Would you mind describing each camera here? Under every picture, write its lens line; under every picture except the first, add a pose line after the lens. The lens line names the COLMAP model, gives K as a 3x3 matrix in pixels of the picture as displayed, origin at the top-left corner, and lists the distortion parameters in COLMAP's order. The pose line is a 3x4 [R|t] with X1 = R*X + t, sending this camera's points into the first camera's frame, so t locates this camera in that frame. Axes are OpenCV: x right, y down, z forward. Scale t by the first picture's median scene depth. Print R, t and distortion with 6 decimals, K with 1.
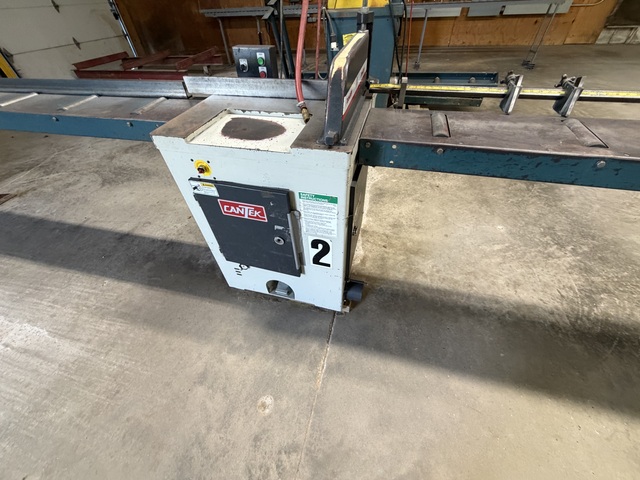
lens RADIAL K [[257.4, 0, 319.1], [0, 257.4, 237.5], [0, 0, 1]] dist [-0.000235, 0.000550]
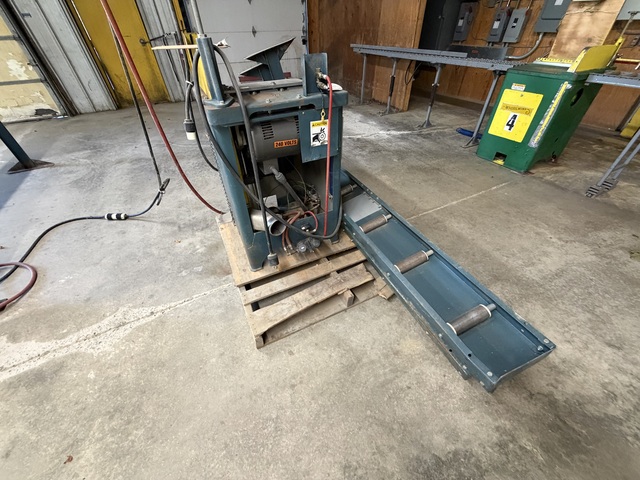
lens RADIAL K [[257.4, 0, 317.1], [0, 257.4, 239.0], [0, 0, 1]] dist [-0.000235, 0.000550]
pose [[0.653150, 0.511084, -0.558738, 0.702606], [-0.534020, 0.834027, 0.138638, -0.735877], [0.536859, 0.207826, 0.817674, 0.652961]]
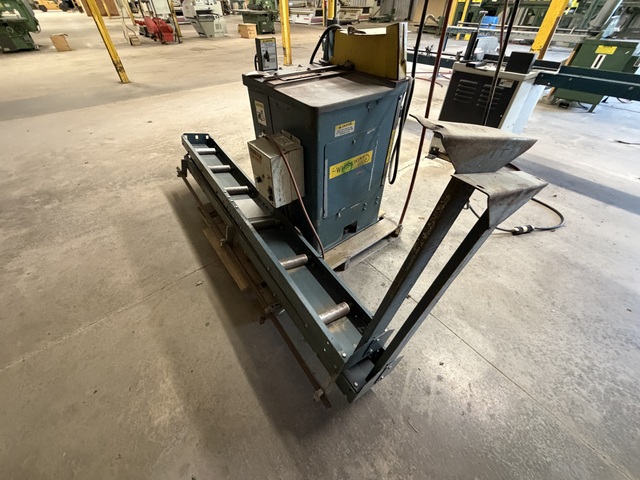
lens RADIAL K [[257.4, 0, 318.4], [0, 257.4, 239.4], [0, 0, 1]] dist [-0.000235, 0.000550]
pose [[-0.800461, -0.376153, 0.466660, -0.199446], [0.444801, 0.149082, 0.883135, -1.298875], [-0.401764, 0.914485, 0.047979, 1.255279]]
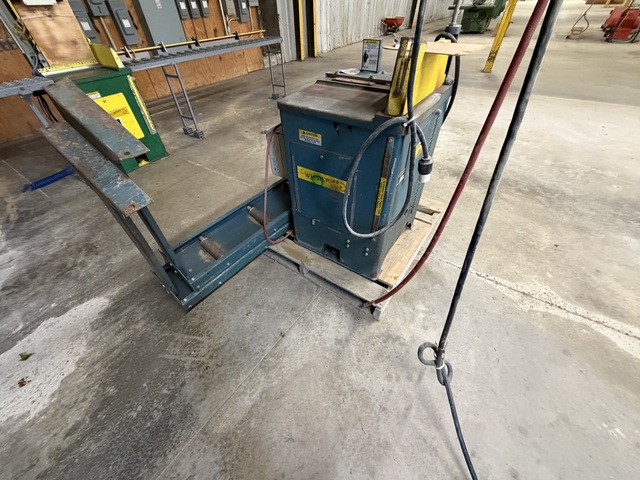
lens RADIAL K [[257.4, 0, 318.2], [0, 257.4, 239.7], [0, 0, 1]] dist [-0.000235, 0.000550]
pose [[0.353066, -0.620157, 0.700536, -0.380351], [0.664542, 0.693286, 0.278814, -0.863187], [-0.658580, 0.367096, 0.656896, 0.808674]]
